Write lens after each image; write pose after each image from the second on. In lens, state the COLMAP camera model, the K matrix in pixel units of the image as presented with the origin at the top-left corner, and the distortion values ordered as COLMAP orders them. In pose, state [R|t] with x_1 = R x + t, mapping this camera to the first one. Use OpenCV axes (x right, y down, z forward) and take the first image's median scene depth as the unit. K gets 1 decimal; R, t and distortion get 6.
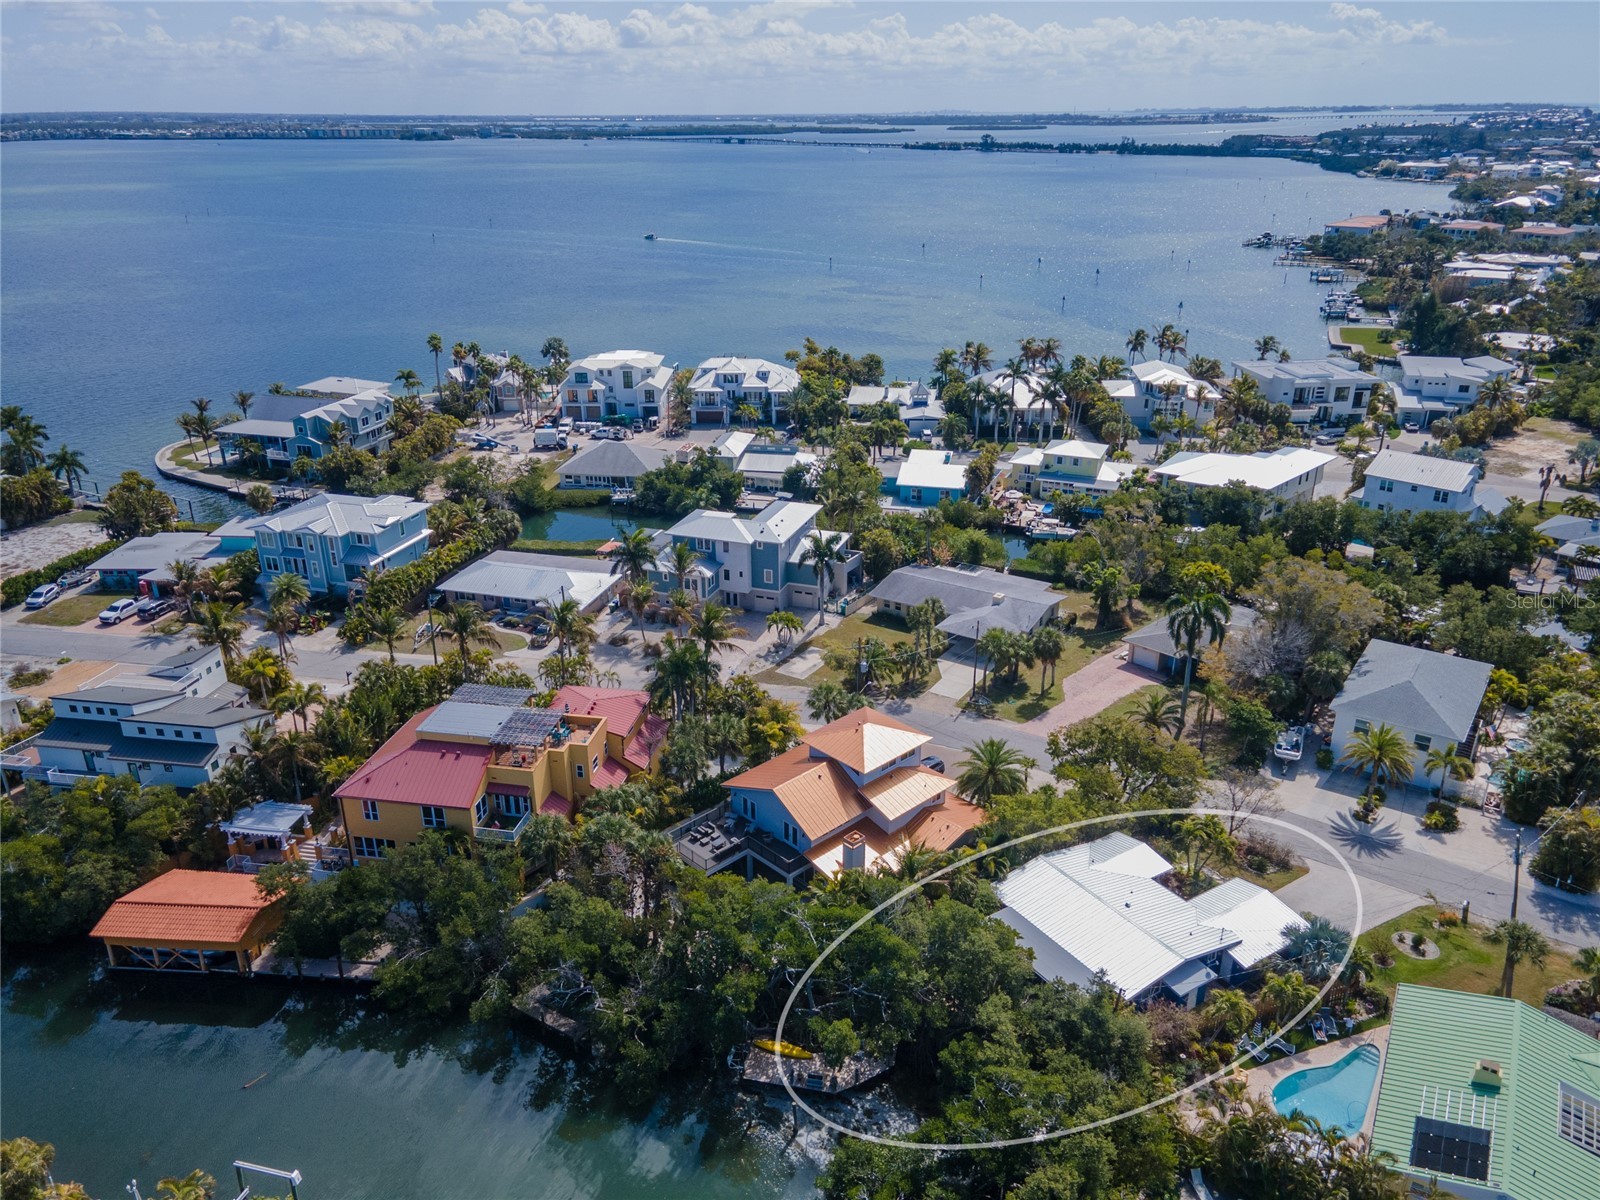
lens RADIAL K [[1113.3, 0, 800.0], [0, 1113.3, 600.0], [0, 0, 1]] dist [0.028587, 0.005254]
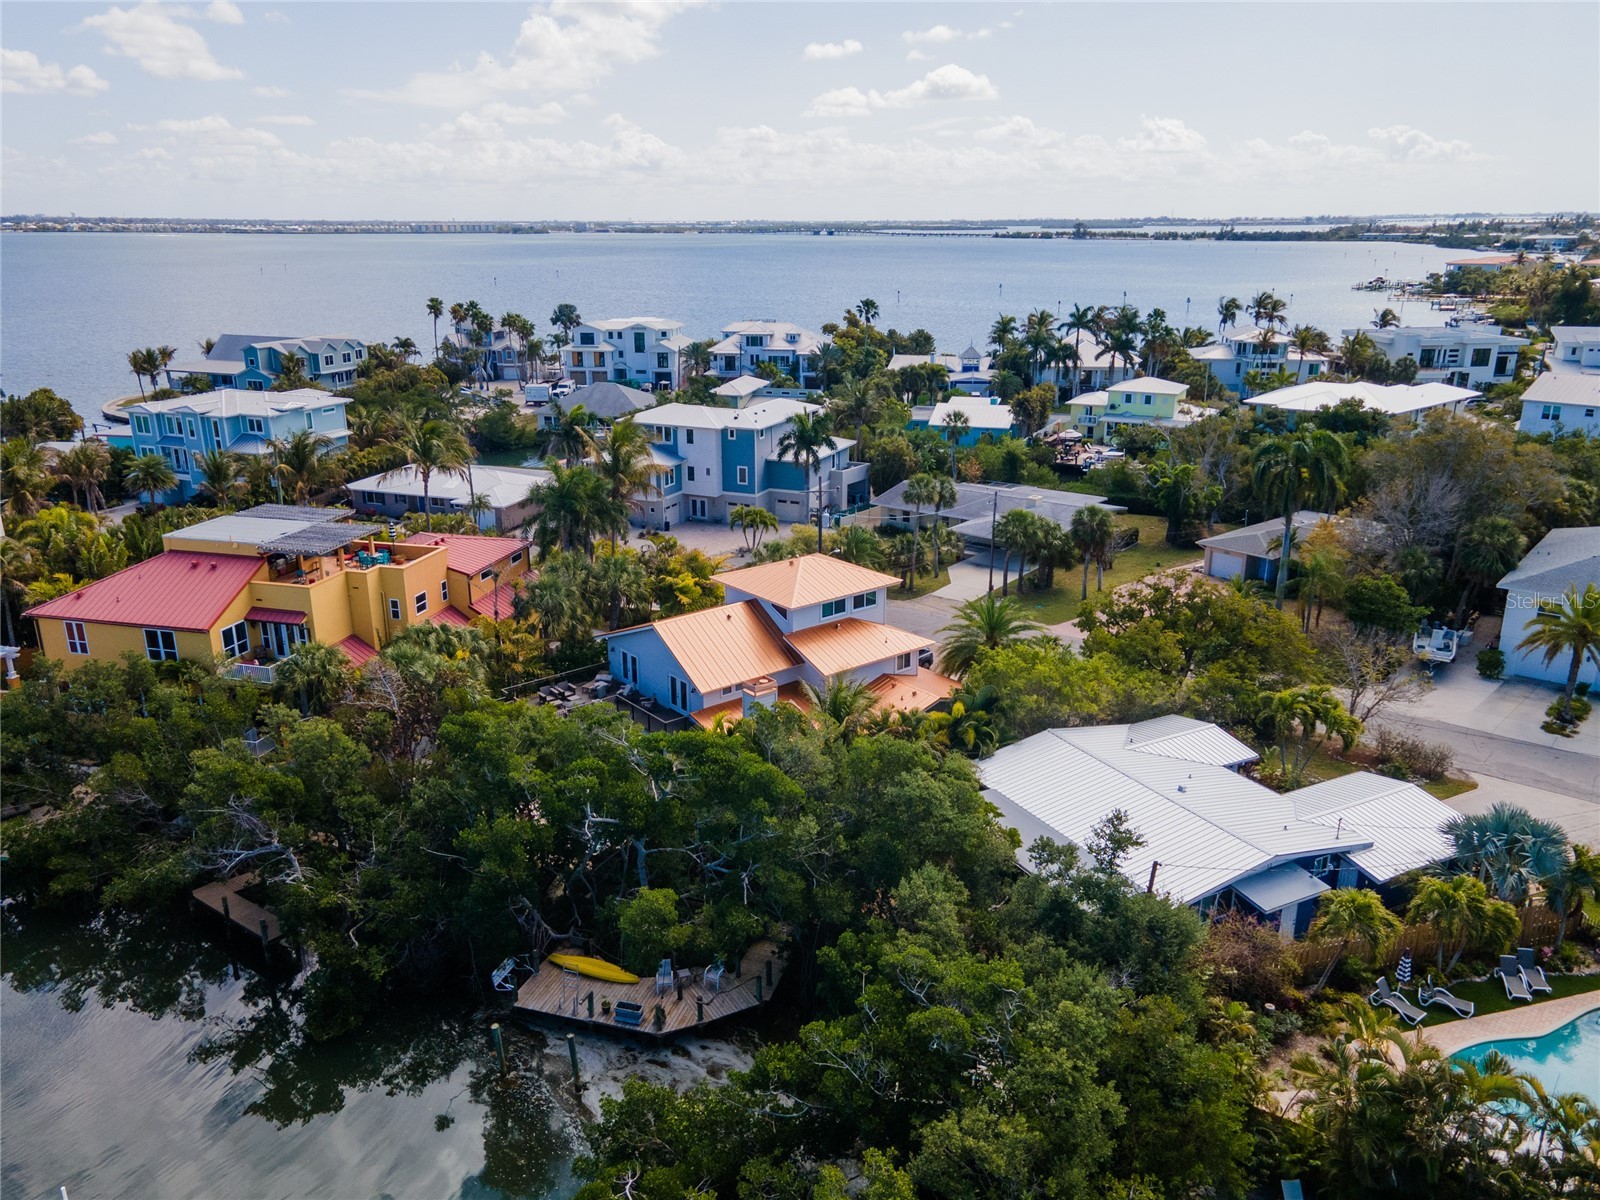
lens RADIAL K [[1144.2, 0, 804.4], [0, 1144.2, 595.6], [0, 0, 1]] dist [0.020413, 0.034547]
pose [[0.997189, 0.024644, -0.070756, 0.075768], [-0.031245, 0.995105, -0.093756, 0.140074], [0.068100, 0.095703, 0.993078, 0.204199]]
